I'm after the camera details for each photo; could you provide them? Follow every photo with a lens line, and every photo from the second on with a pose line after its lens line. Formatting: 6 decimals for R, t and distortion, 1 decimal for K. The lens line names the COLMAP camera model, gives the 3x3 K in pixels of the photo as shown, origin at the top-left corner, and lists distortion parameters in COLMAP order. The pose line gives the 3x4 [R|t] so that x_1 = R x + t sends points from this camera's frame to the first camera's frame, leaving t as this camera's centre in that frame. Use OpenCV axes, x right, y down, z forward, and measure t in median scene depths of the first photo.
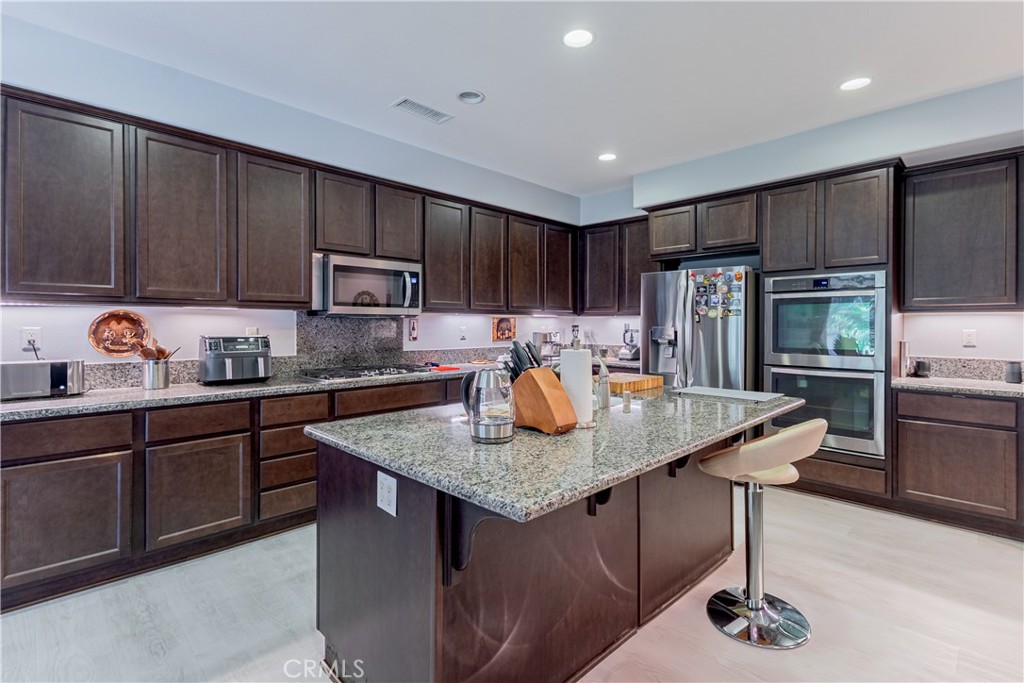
lens RADIAL K [[477.1, 0, 509.5], [0, 477.1, 326.8], [0, 0, 1]] dist [0.012528, 0.000666]
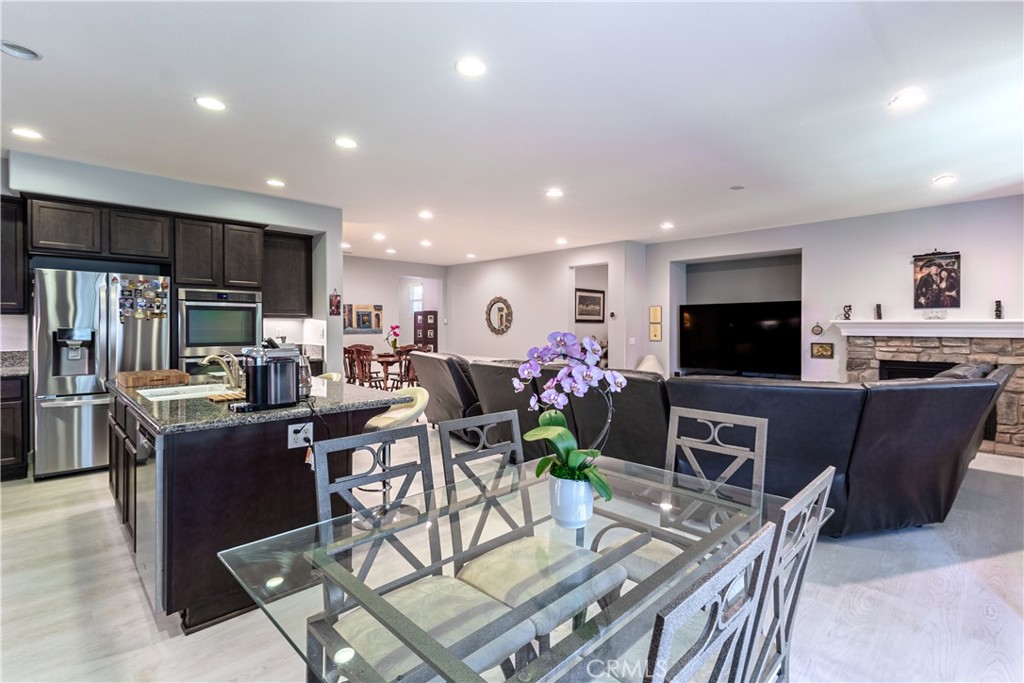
lens RADIAL K [[477.1, 0, 509.5], [0, 477.1, 326.8], [0, 0, 1]] dist [0.012528, 0.000666]
pose [[0.016324, -0.006690, 0.999844, -0.817847], [0.004674, 0.999967, 0.006614, -0.005624], [-0.999856, 0.004565, 0.016355, 0.131937]]
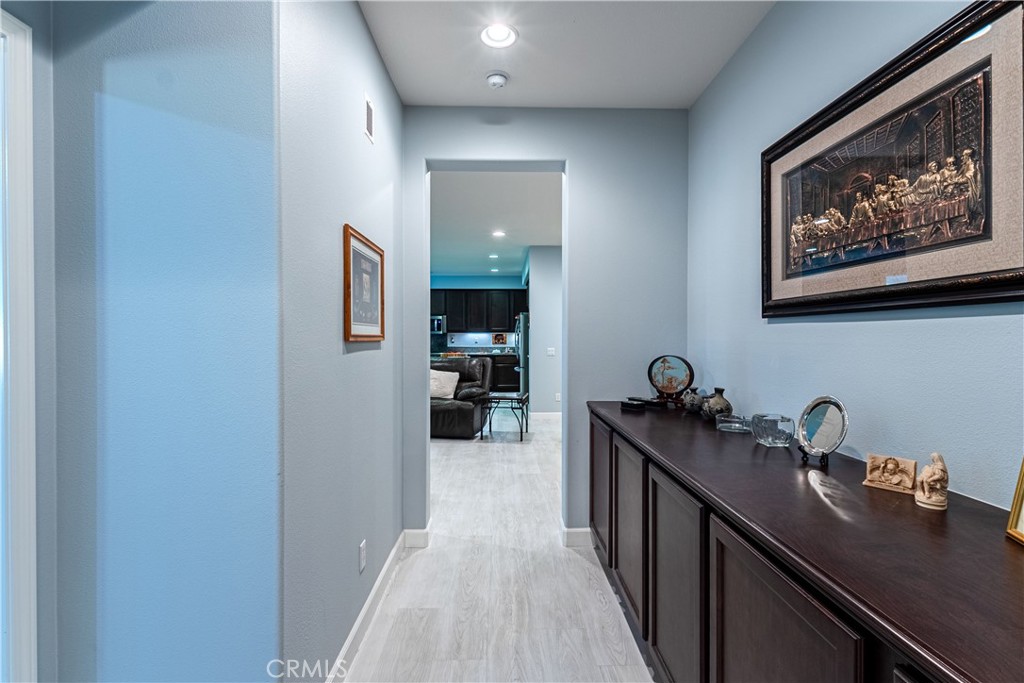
lens RADIAL K [[477.1, 0, 509.5], [0, 477.1, 326.8], [0, 0, 1]] dist [0.012528, 0.000666]
pose [[0.720792, -0.021298, -0.692824, 2.464896], [0.000912, 0.999556, -0.029779, 0.023000], [0.693150, 0.020833, 0.720492, -0.934646]]
